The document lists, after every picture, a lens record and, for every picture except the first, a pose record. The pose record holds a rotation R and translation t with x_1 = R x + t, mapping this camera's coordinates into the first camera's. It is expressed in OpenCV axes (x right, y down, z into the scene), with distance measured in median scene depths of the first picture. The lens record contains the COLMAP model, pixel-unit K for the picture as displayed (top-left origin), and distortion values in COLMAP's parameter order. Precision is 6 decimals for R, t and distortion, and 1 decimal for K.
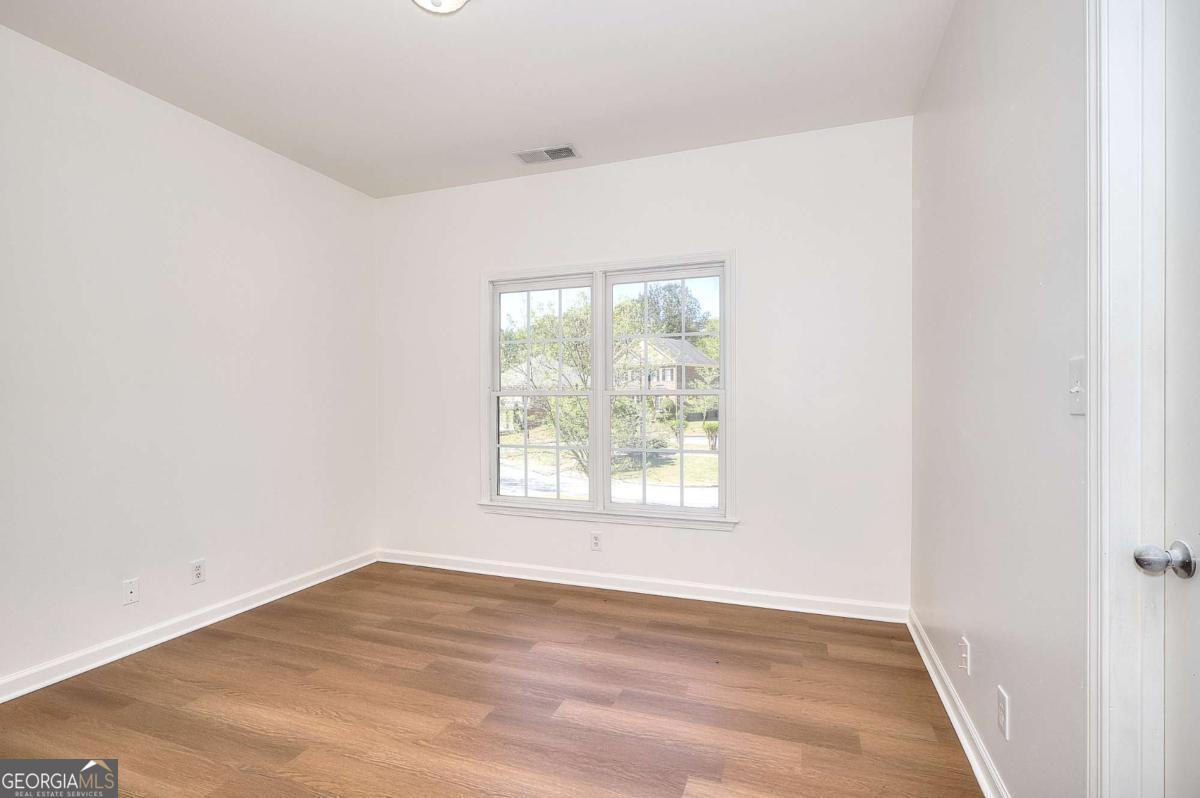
lens RADIAL K [[554.3, 0, 594.9], [0, 554.3, 397.0], [0, 0, 1]] dist [-0.001498, -0.000450]
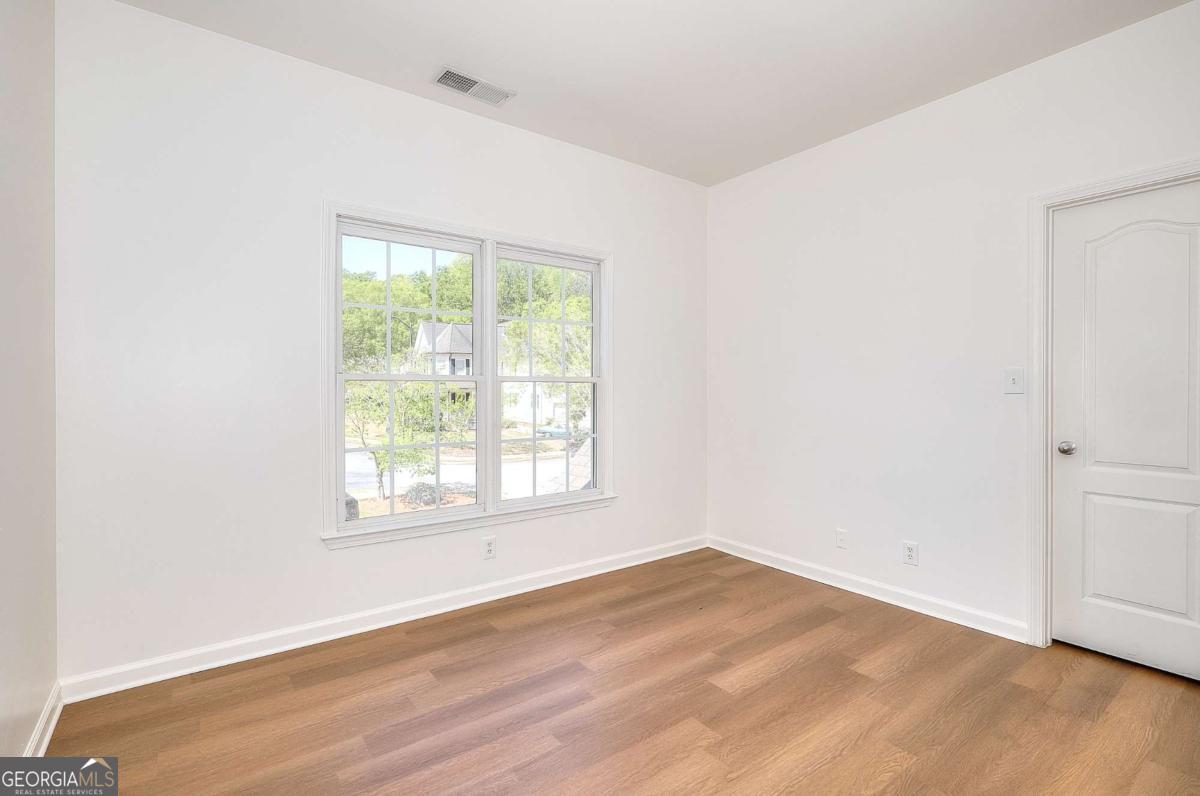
lens RADIAL K [[554.3, 0, 589.8], [0, 554.3, 389.3], [0, 0, 1]] dist [-0.001498, -0.000450]
pose [[0.555106, 0.003999, 0.831770, -0.778844], [-0.005269, 0.999985, -0.001291, 0.013601], [-0.831763, -0.003666, 0.555119, 0.474009]]
